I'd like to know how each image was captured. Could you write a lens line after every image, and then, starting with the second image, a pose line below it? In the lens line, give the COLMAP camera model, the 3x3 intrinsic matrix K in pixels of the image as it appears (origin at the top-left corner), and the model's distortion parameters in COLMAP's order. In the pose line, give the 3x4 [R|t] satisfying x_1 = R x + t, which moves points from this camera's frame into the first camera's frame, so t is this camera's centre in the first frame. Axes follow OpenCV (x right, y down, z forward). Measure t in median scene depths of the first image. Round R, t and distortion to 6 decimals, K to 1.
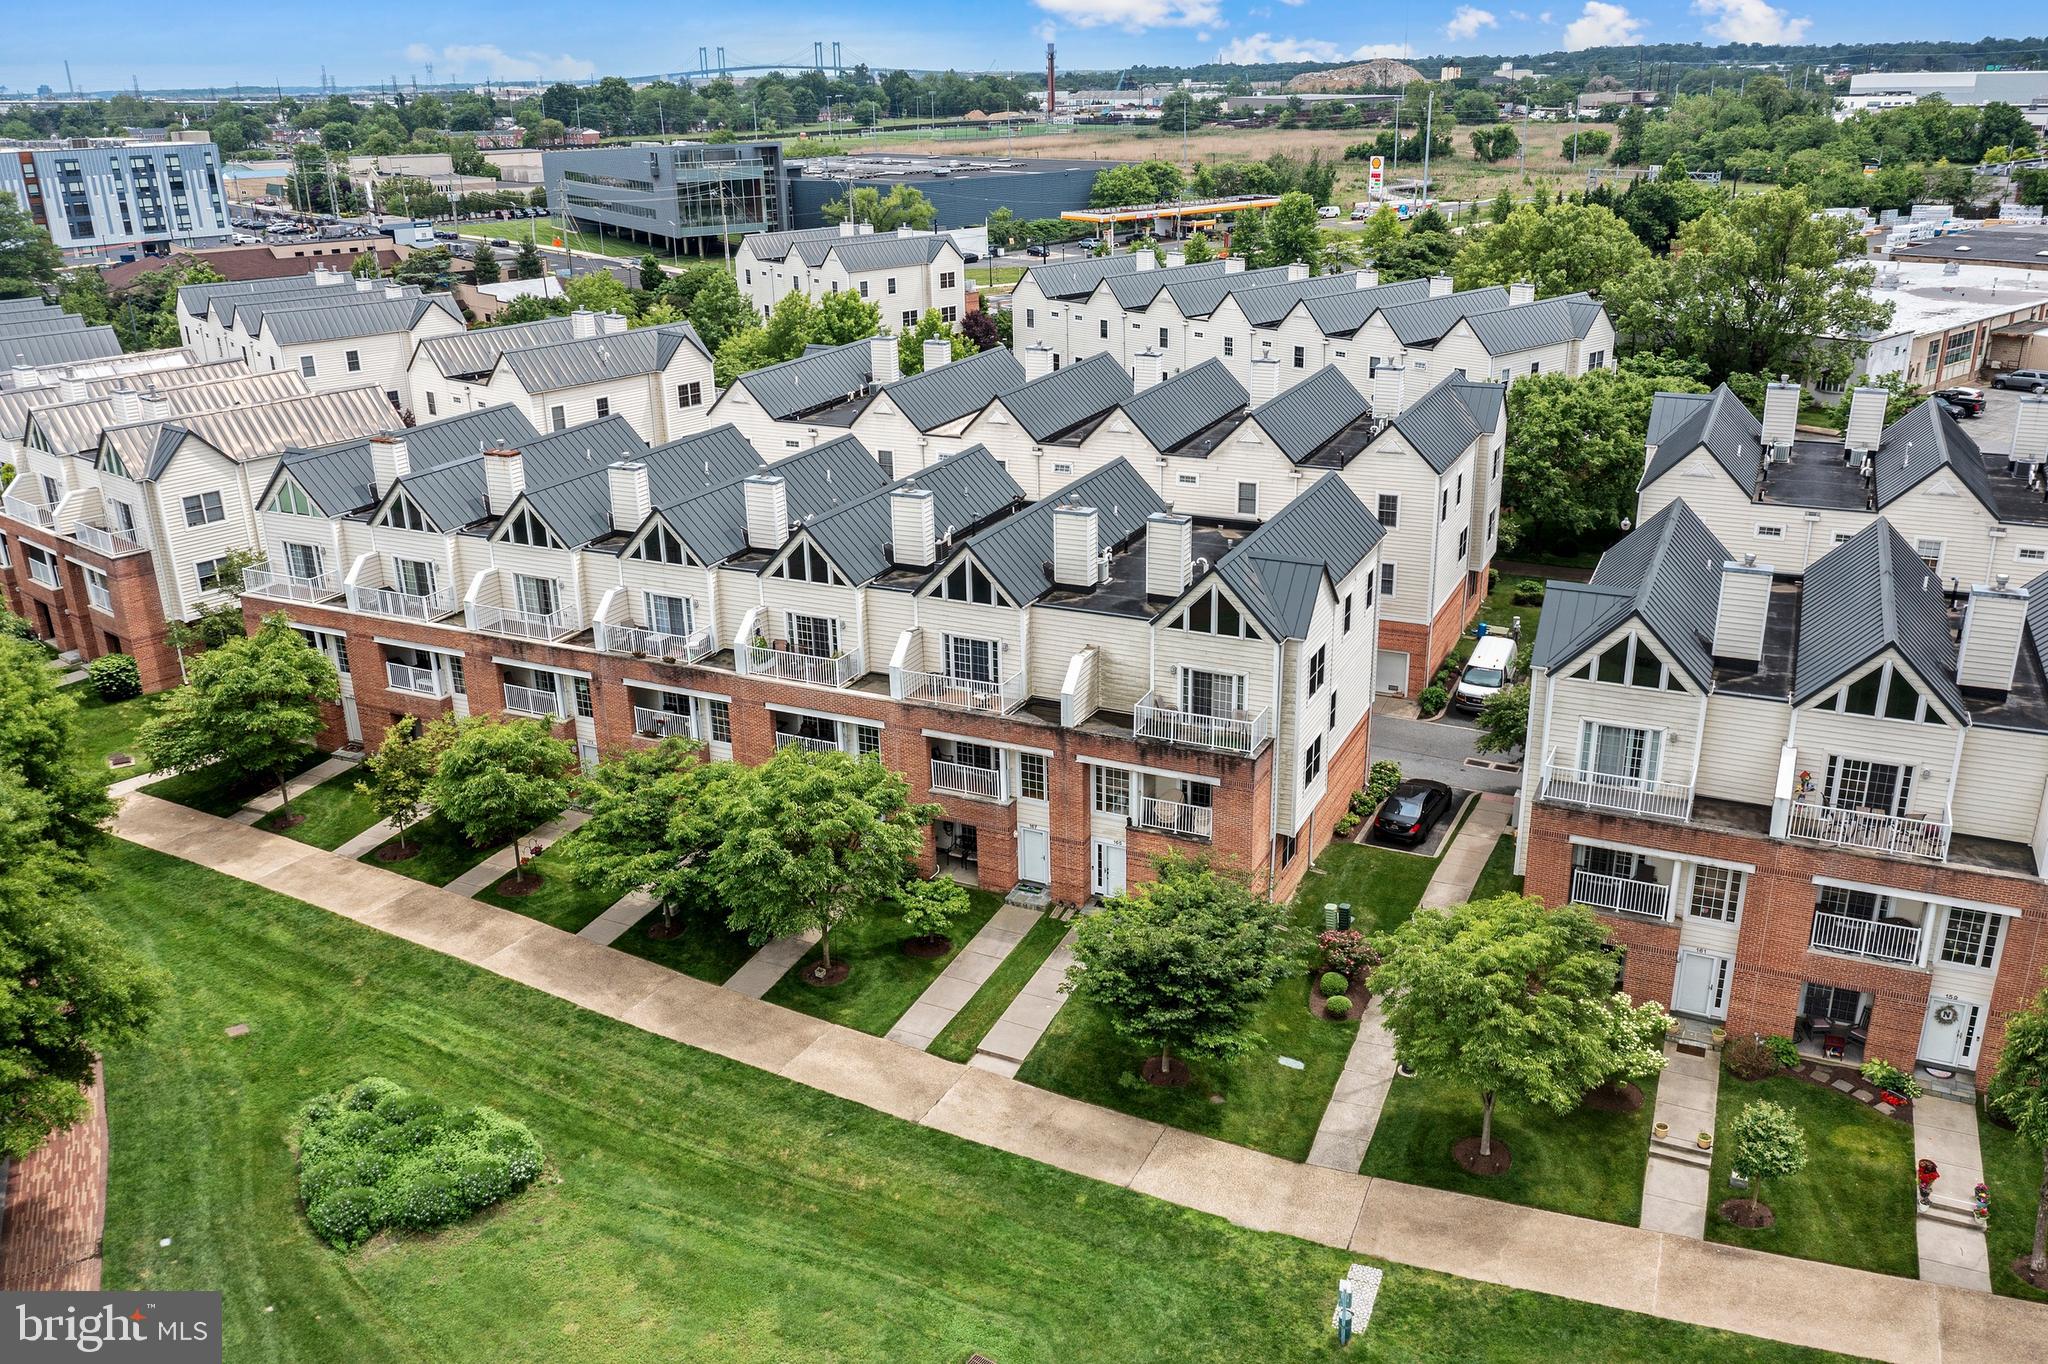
lens RADIAL K [[1623.5, 0, 1024.0], [0, 1623.5, 682.0], [0, 0, 1]] dist [-0.007539, 0.001262]
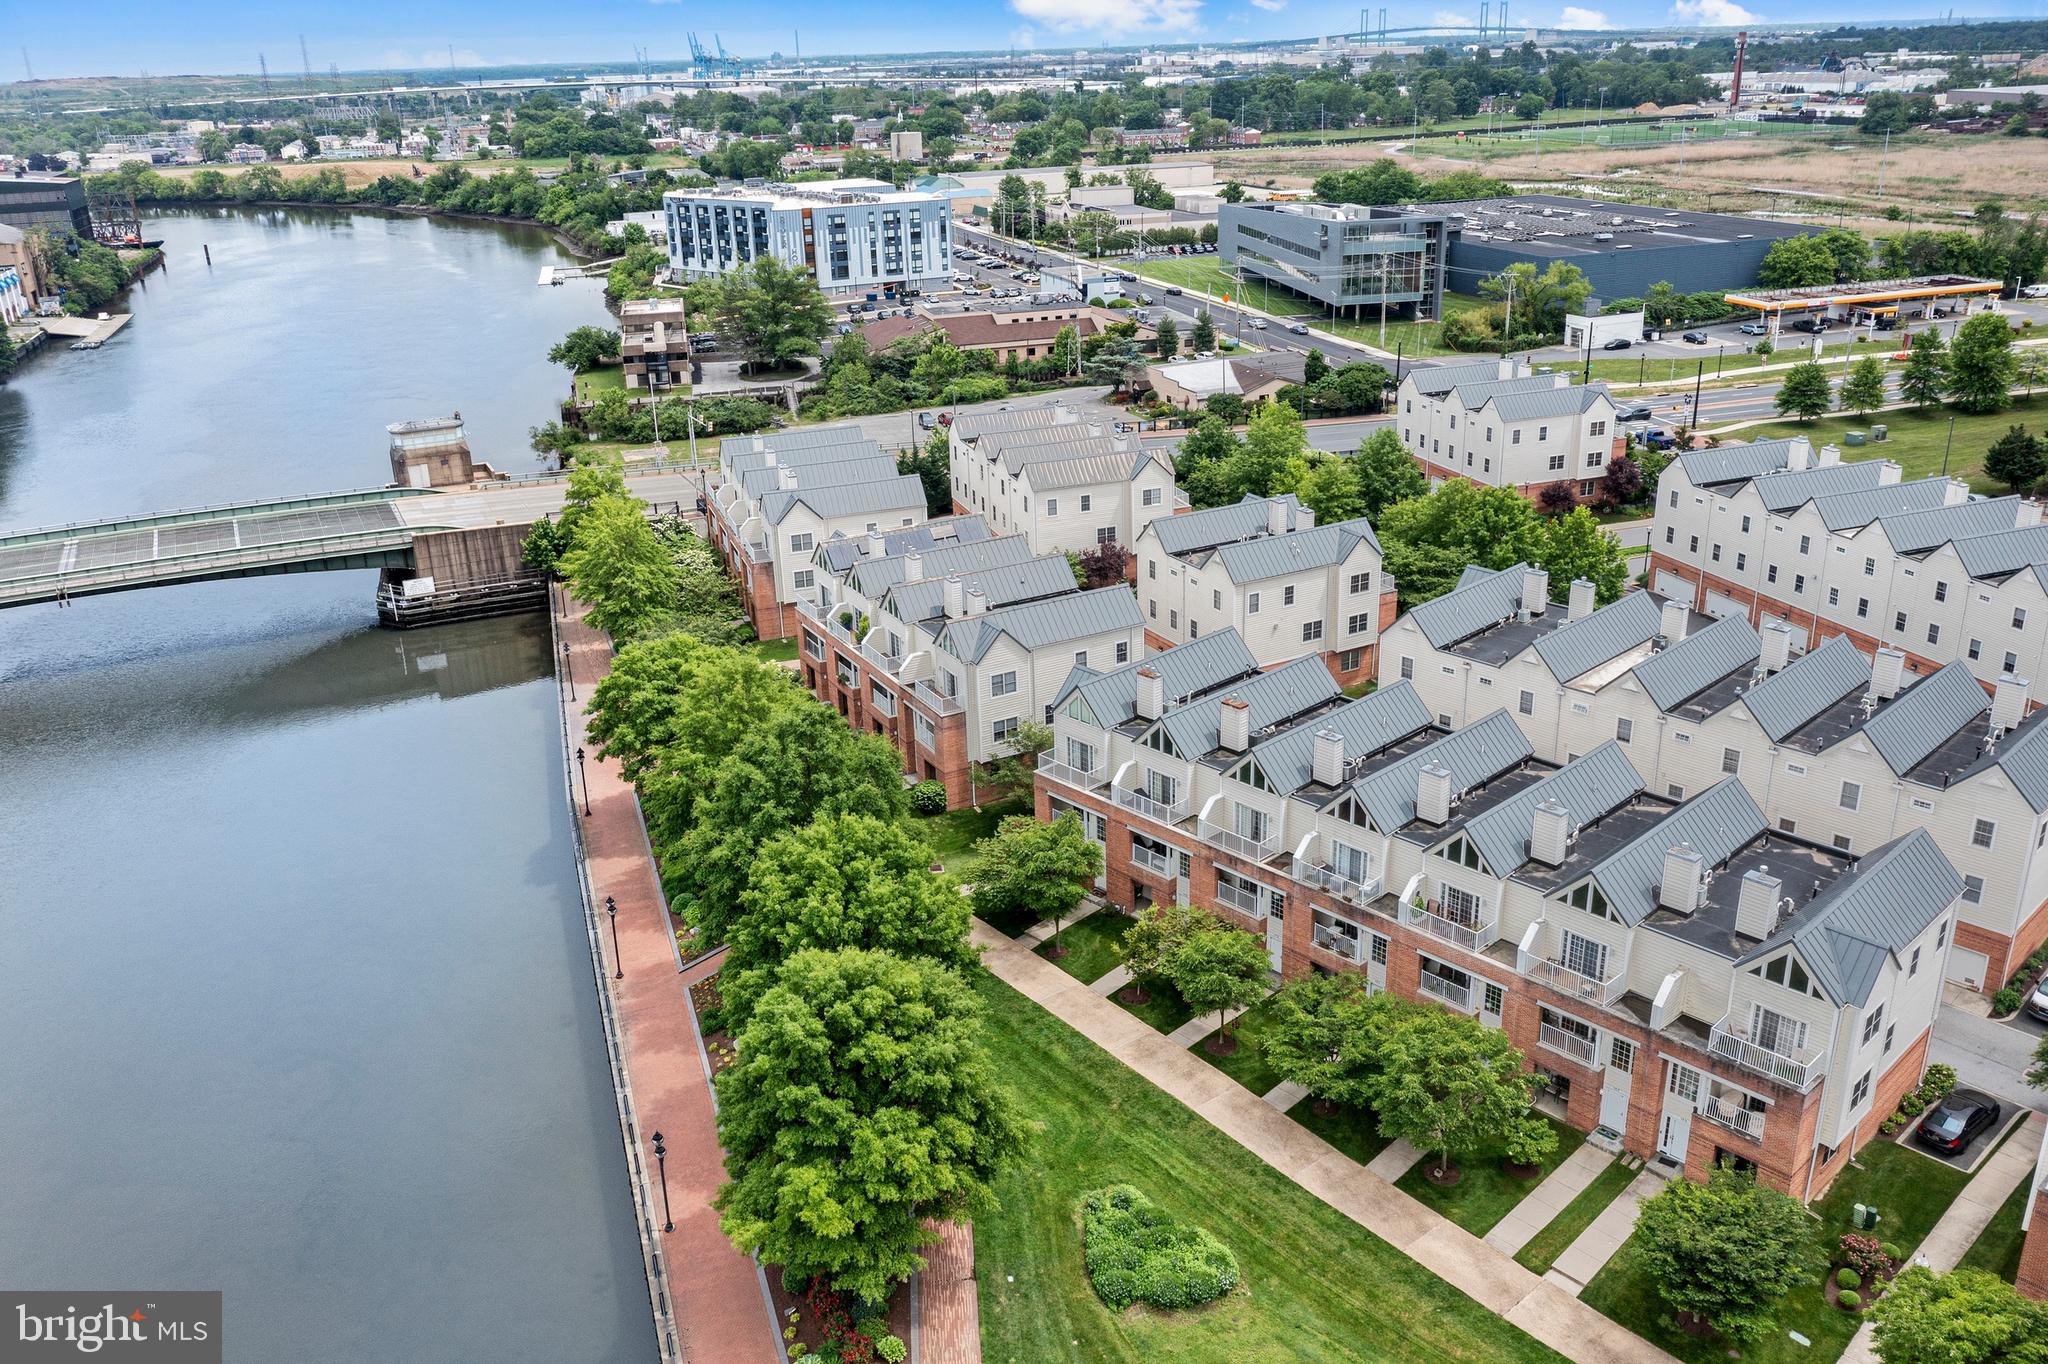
lens RADIAL K [[1623.5, 0, 1024.0], [0, 1623.5, 682.0], [0, 0, 1]] dist [-0.007539, 0.001262]
pose [[0.930751, 0.125217, -0.343544, -0.029601], [-0.117135, 0.992129, 0.044267, -0.227800], [0.346383, -0.000961, 0.938093, -0.365253]]
